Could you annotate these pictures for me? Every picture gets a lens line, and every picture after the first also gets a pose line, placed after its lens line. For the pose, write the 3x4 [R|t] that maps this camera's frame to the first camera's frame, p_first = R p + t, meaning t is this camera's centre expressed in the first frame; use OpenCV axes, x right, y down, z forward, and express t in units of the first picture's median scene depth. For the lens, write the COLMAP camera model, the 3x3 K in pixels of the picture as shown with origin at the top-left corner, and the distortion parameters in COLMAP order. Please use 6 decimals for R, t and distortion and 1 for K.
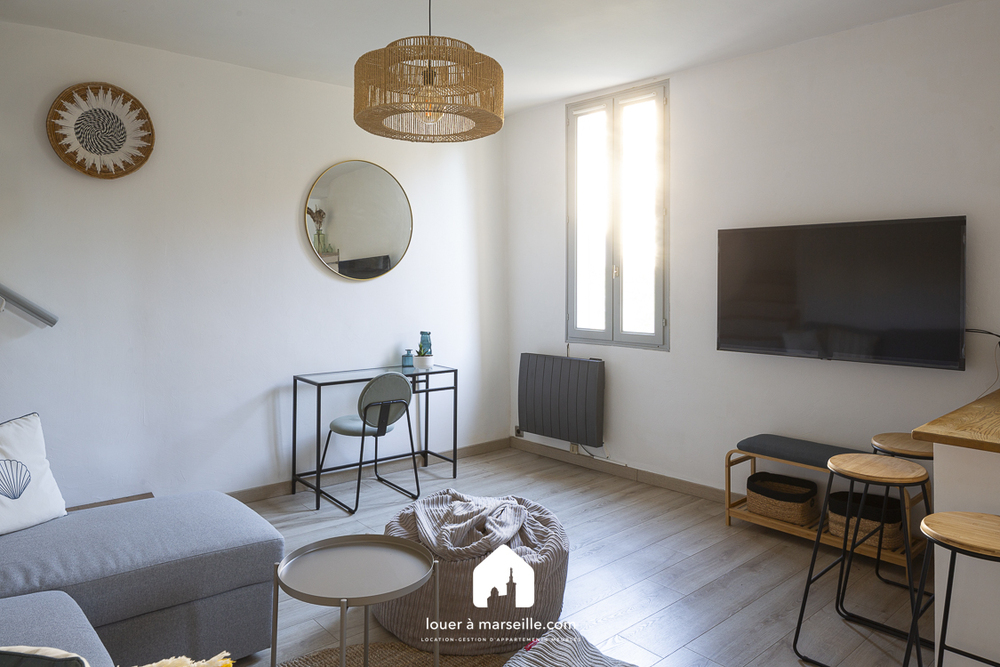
lens RADIAL K [[686.2, 0, 497.1], [0, 686.2, 288.2], [0, 0, 1]] dist [-0.001560, -0.000742]
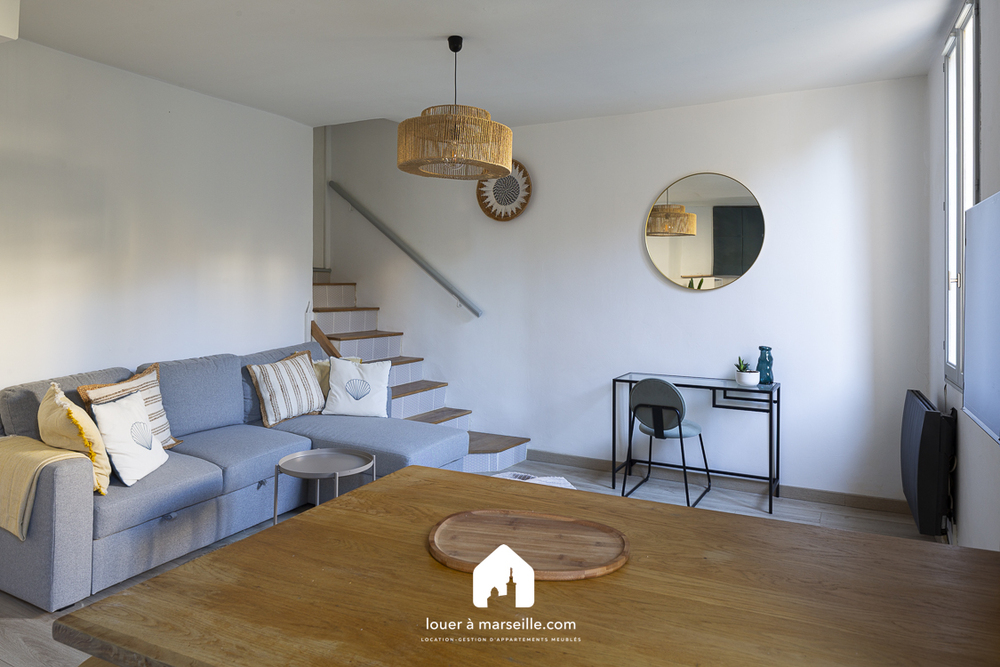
lens RADIAL K [[686.2, 0, 497.1], [0, 686.2, 288.2], [0, 0, 1]] dist [-0.001560, -0.000742]
pose [[0.348448, 0.000476, -0.937328, 0.823277], [-0.021584, 0.999739, -0.007516, -0.000280], [0.937079, 0.022850, 0.348368, 0.452735]]
